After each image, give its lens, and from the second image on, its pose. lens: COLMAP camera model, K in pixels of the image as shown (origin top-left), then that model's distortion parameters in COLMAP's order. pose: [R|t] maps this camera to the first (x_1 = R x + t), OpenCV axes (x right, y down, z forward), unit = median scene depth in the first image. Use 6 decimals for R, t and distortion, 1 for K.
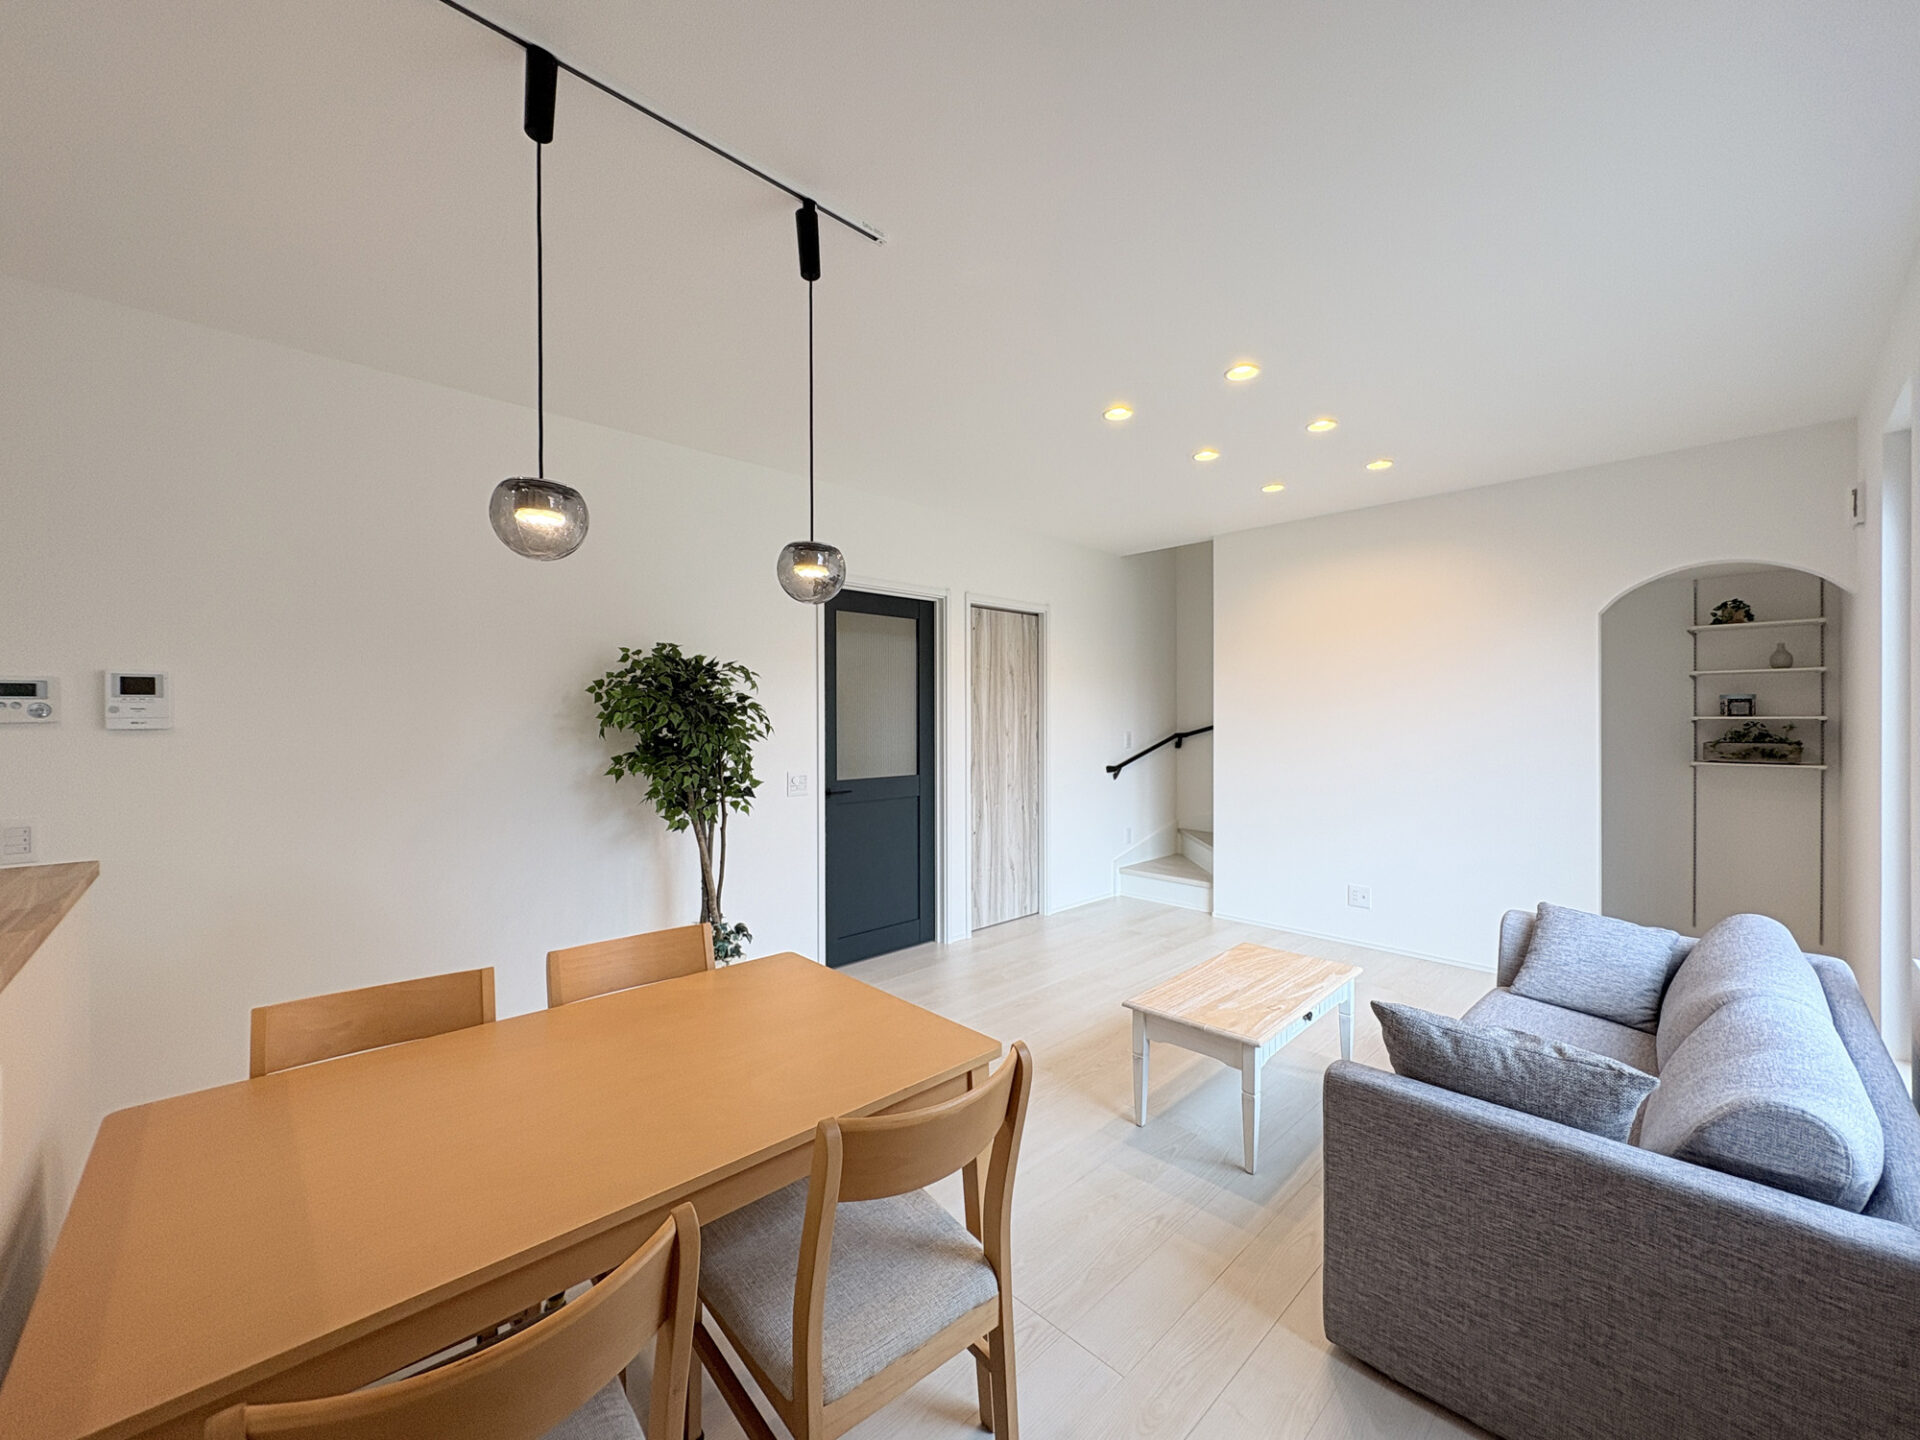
lens RADIAL K [[767.3, 0, 963.0], [0, 767.3, 717.7], [0, 0, 1]] dist [0.002831, 0.000818]
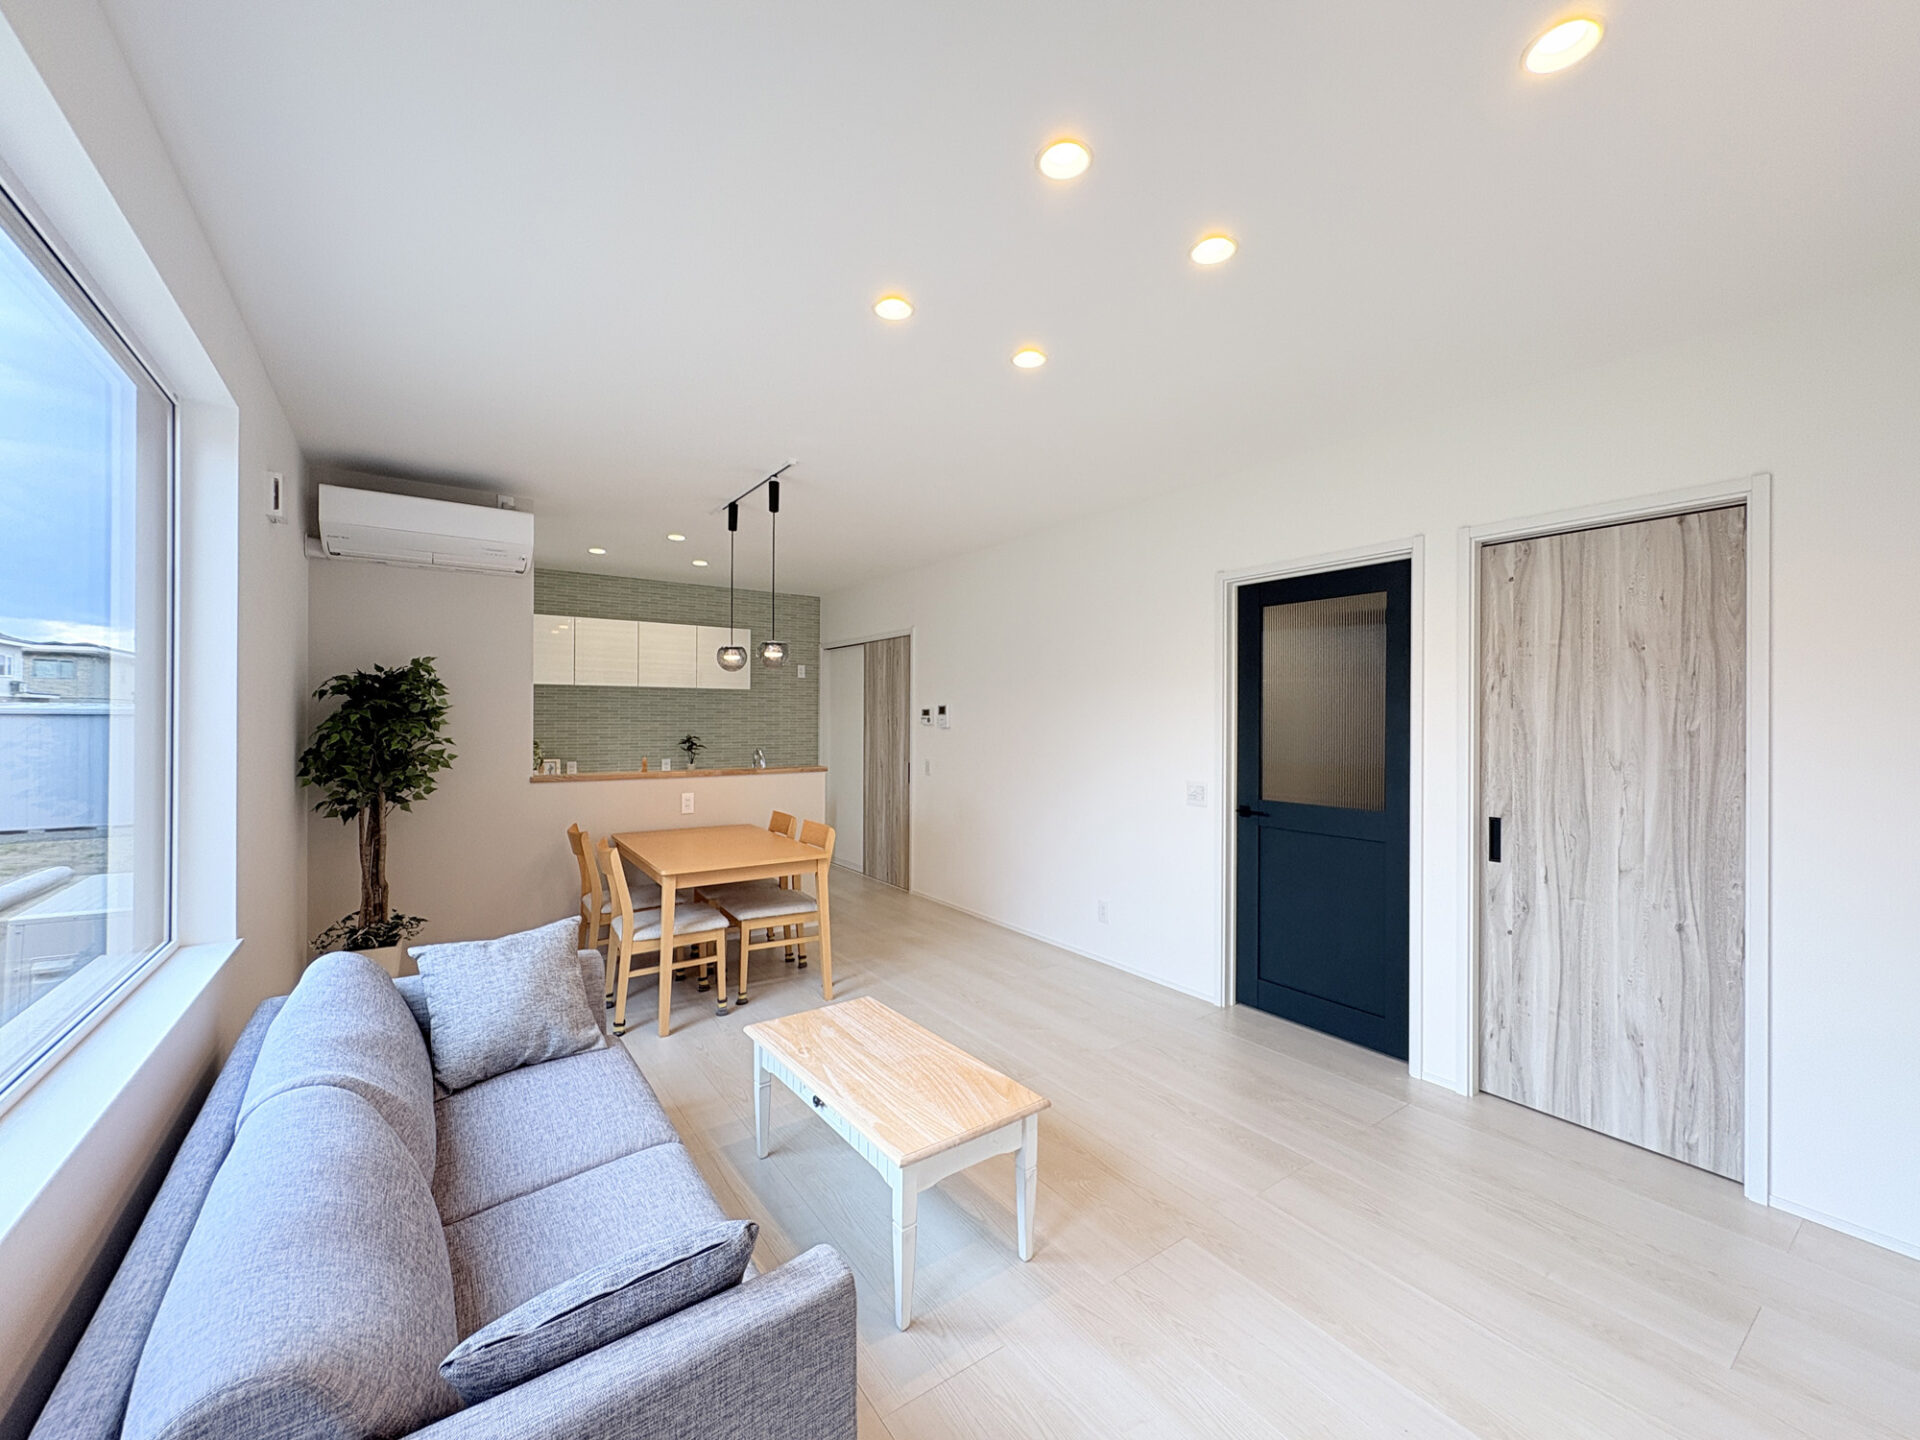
lens RADIAL K [[767.3, 0, 962.9], [0, 767.3, 718.0], [0, 0, 1]] dist [0.002831, 0.000818]
pose [[-0.160289, 0.000318, -0.987070, 0.718216], [-0.007744, 0.999969, 0.001579, -0.010395], [0.987040, 0.007897, -0.160281, 0.749700]]
